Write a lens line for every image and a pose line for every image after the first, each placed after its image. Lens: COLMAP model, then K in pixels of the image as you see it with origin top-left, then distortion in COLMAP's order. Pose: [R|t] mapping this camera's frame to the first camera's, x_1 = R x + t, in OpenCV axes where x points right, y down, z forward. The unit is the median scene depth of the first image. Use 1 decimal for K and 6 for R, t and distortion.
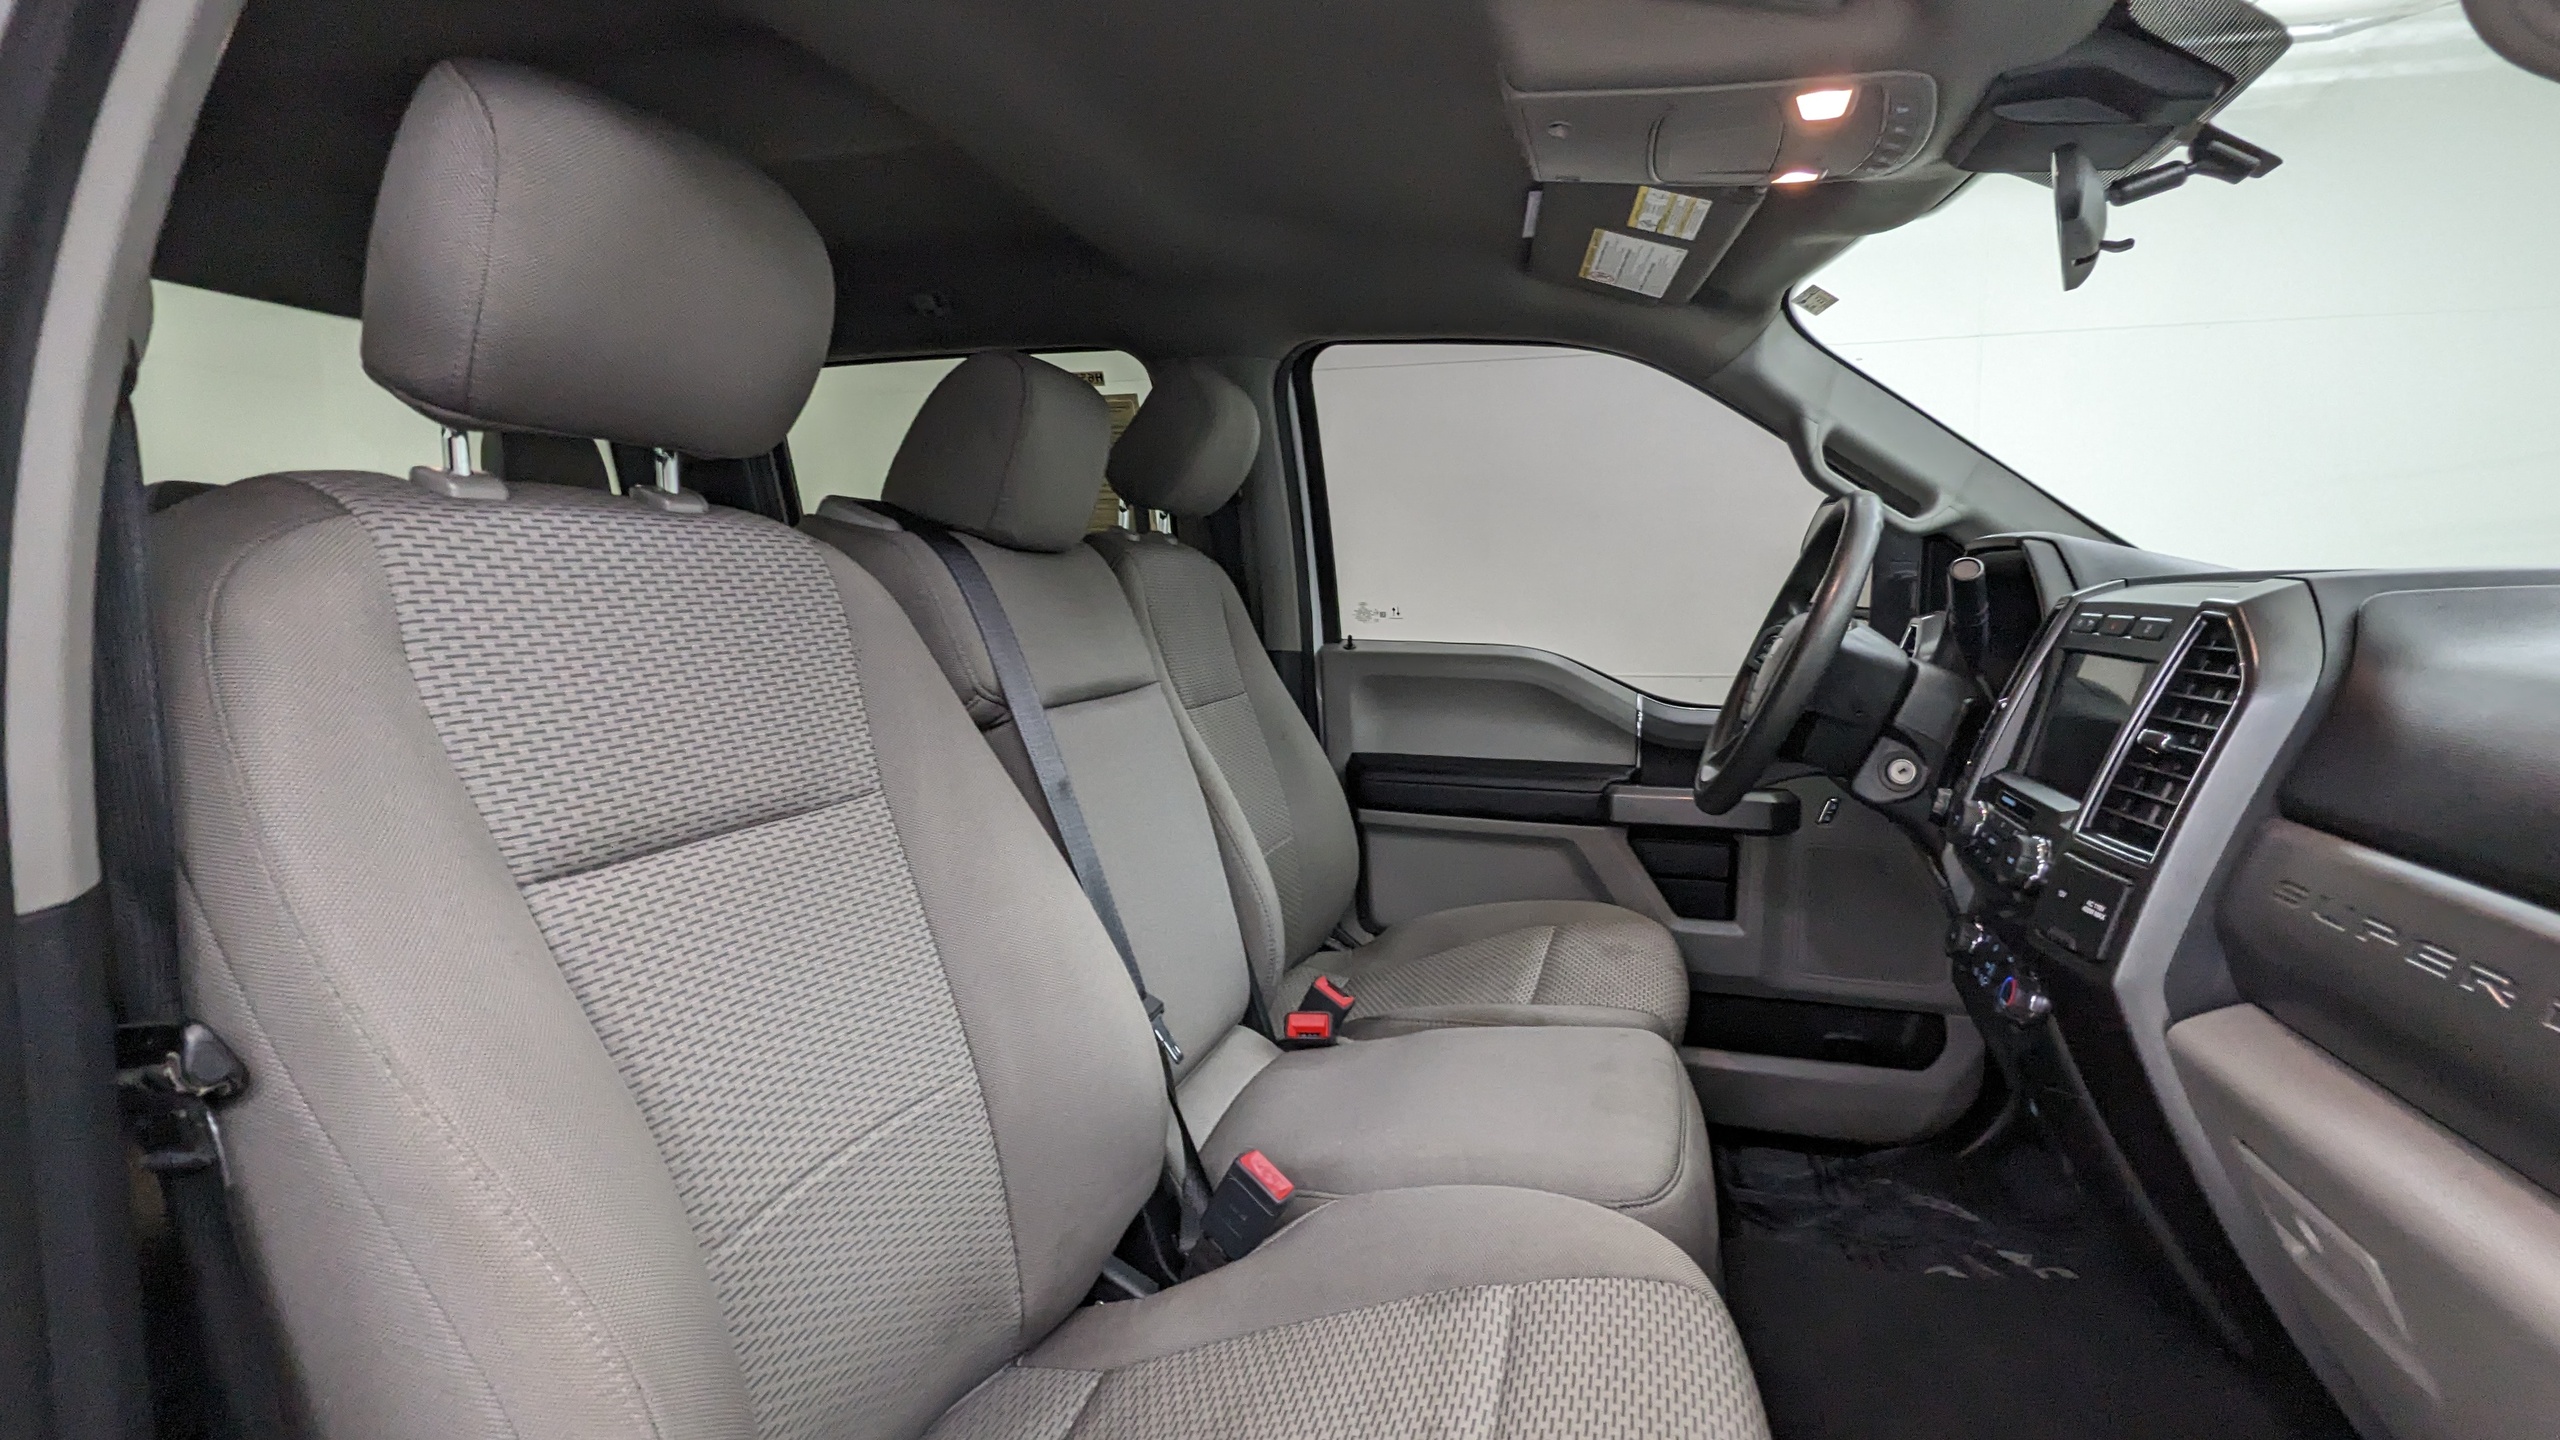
lens RADIAL K [[1238.8, 0, 1280.0], [0, 1238.8, 720.0], [0, 0, 1]] dist [-0.002917, -0.000557]
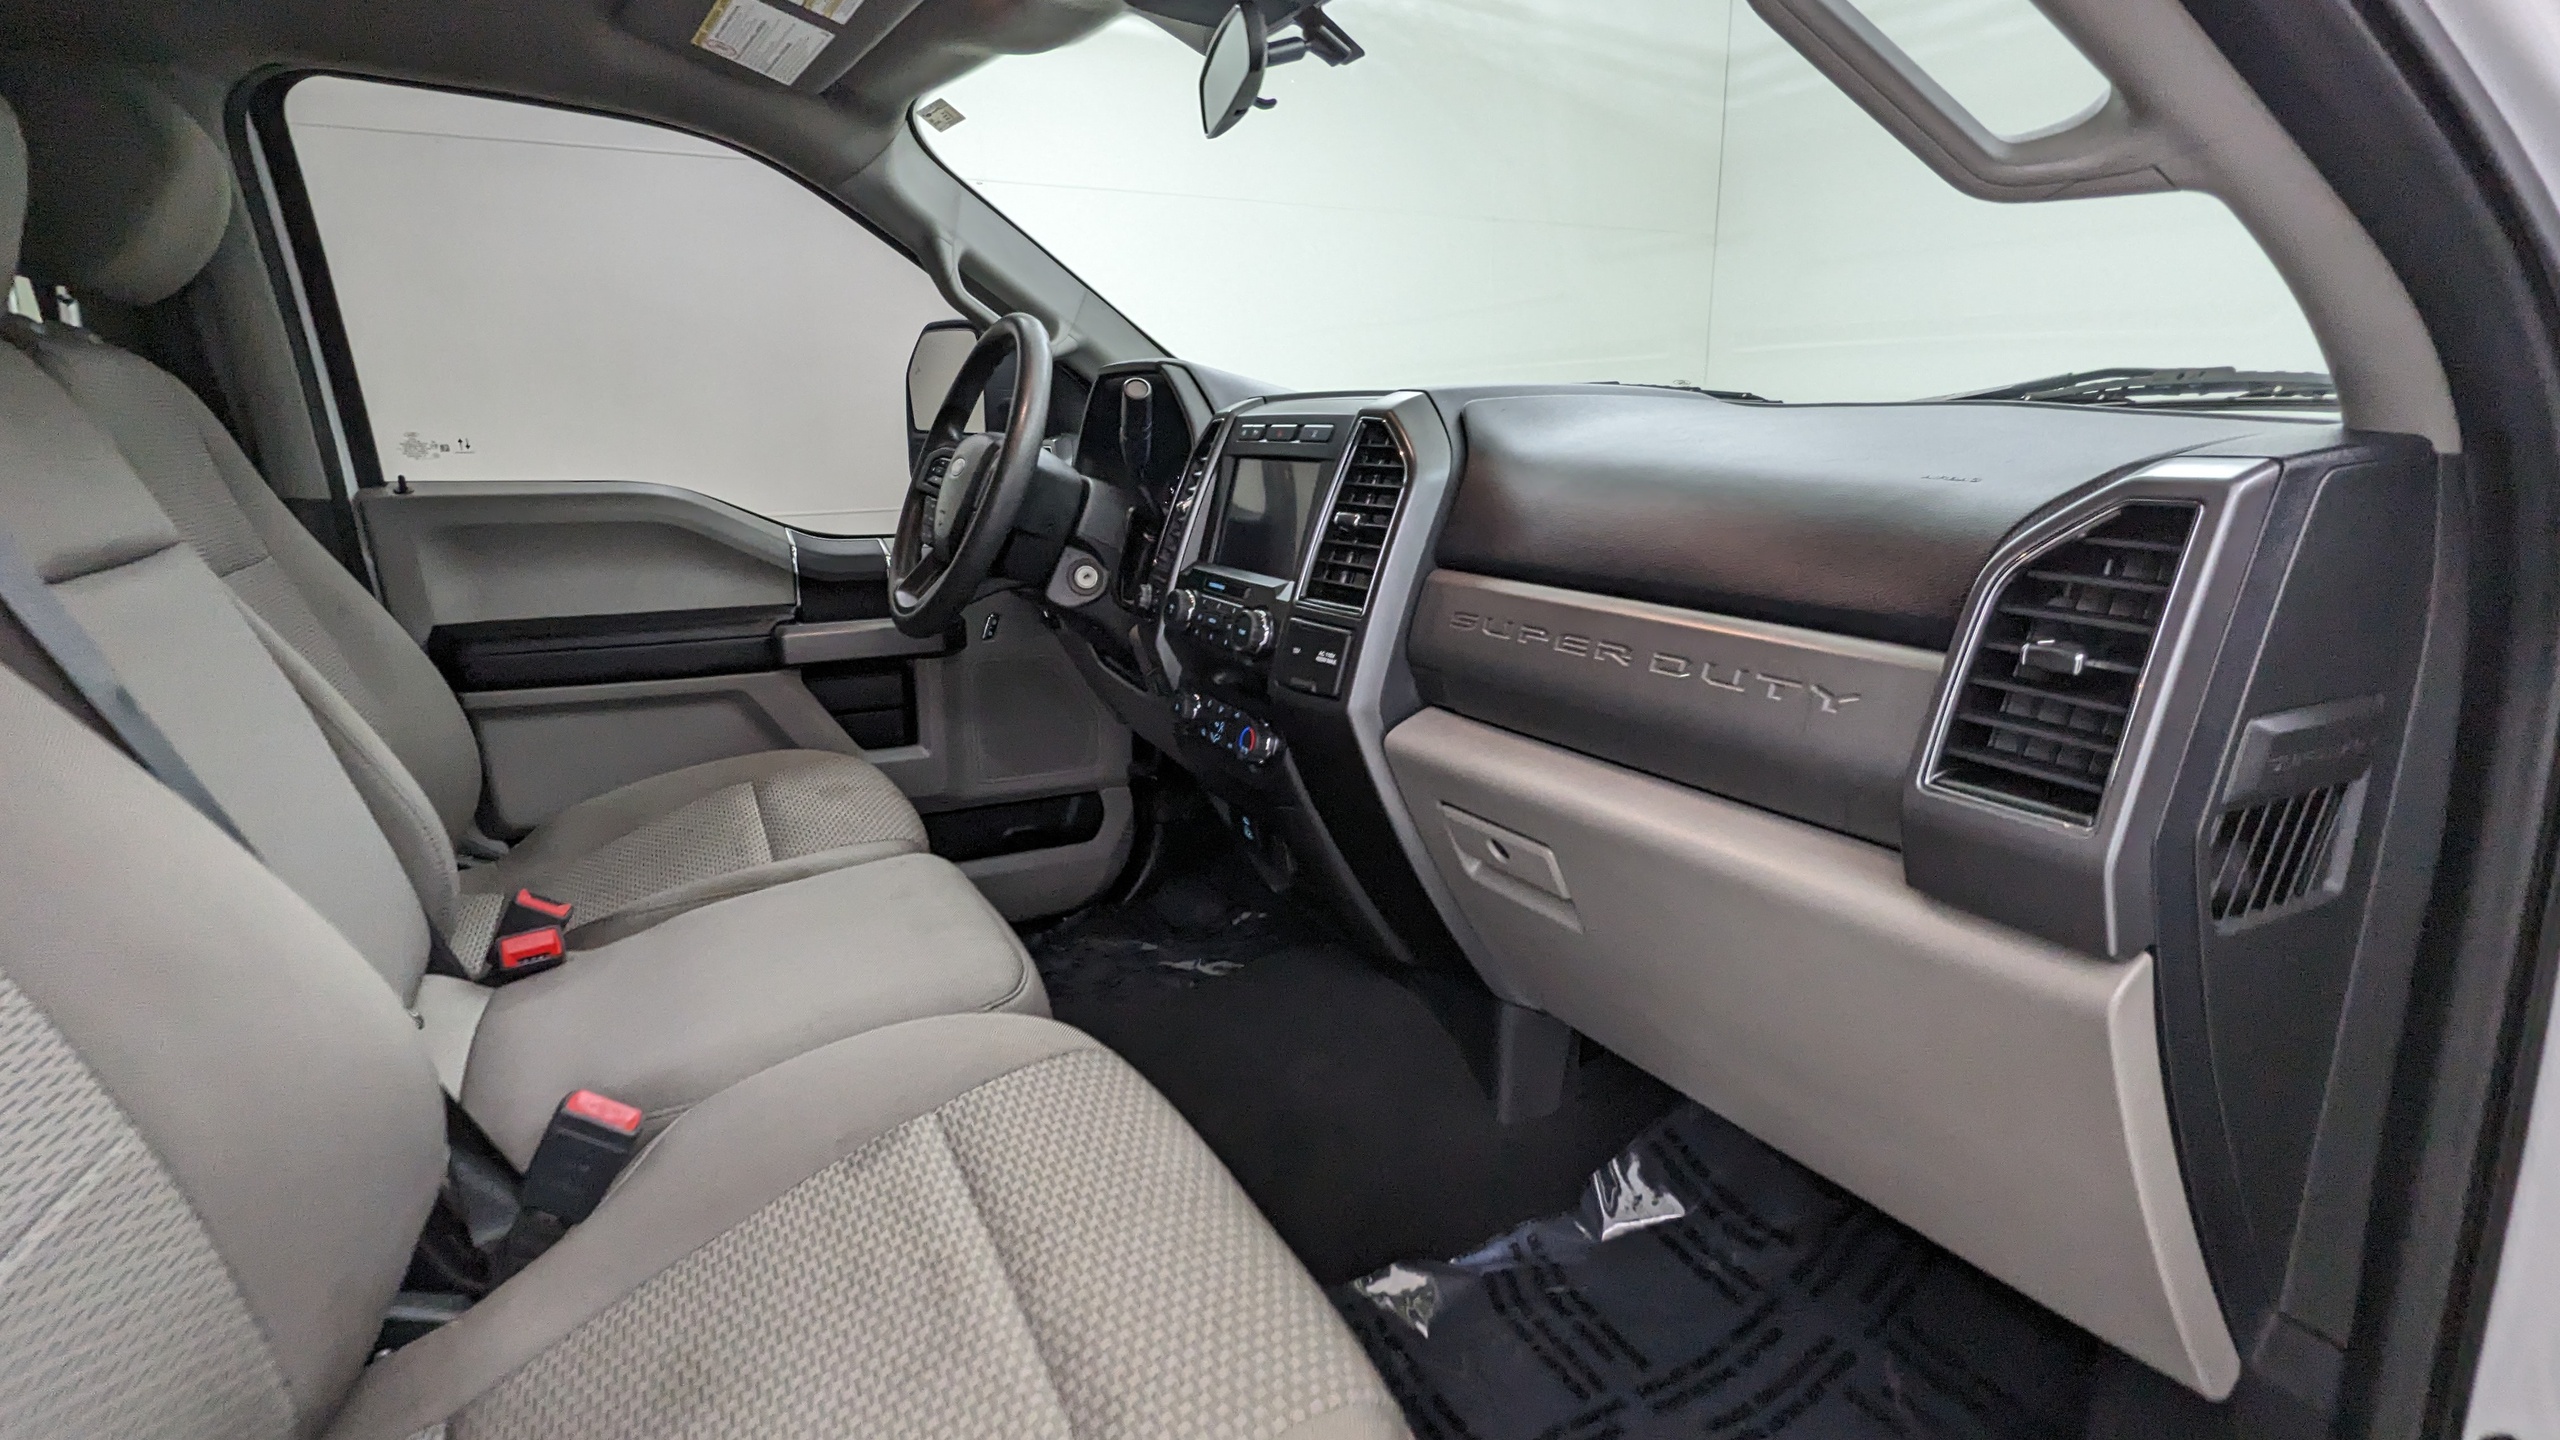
lens RADIAL K [[1235.8, 0, 1280.0], [0, 1235.8, 720.0], [0, 0, 1]] dist [0.007342, 0.000221]
pose [[0.724952, -0.165724, 0.668566, -0.138749], [0.080654, 0.984371, 0.156550, 0.008350], [-0.684061, -0.059569, 0.726988, 0.065024]]
